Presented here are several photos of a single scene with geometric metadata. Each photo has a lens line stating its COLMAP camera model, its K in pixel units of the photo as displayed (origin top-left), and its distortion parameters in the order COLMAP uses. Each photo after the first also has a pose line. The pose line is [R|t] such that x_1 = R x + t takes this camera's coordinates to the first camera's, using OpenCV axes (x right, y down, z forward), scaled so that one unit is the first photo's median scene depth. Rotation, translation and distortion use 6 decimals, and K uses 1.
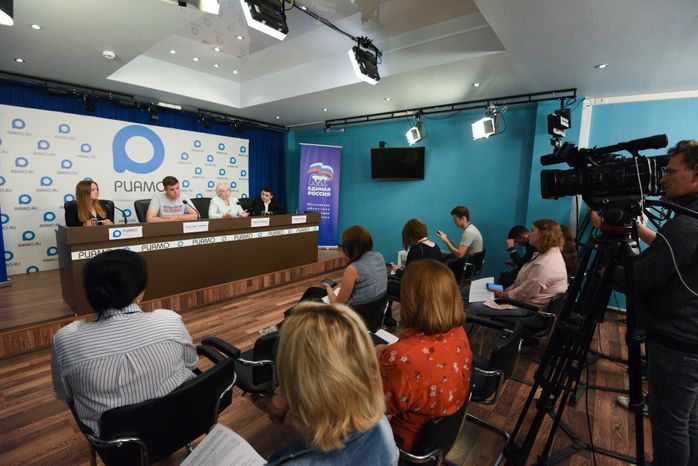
lens RADIAL K [[323.7, 0, 349.0], [0, 323.7, 233.0], [0, 0, 1]] dist [-0.000751, -0.025188]
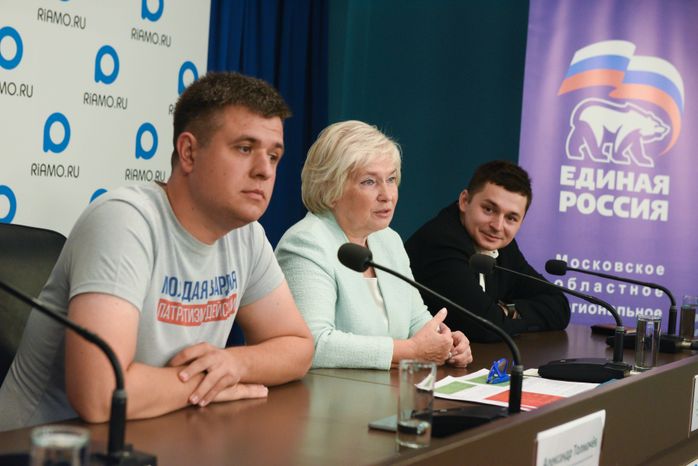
lens RADIAL K [[1345.2, 0, 349.0], [0, 1345.2, 233.0], [0, 0, 1]] dist [0.030509, 0.098427]
pose [[0.984985, 0.025183, 0.170791, -0.462527], [-0.008934, 0.995413, -0.095249, -0.038632], [-0.172406, 0.092293, 0.980693, 0.338419]]
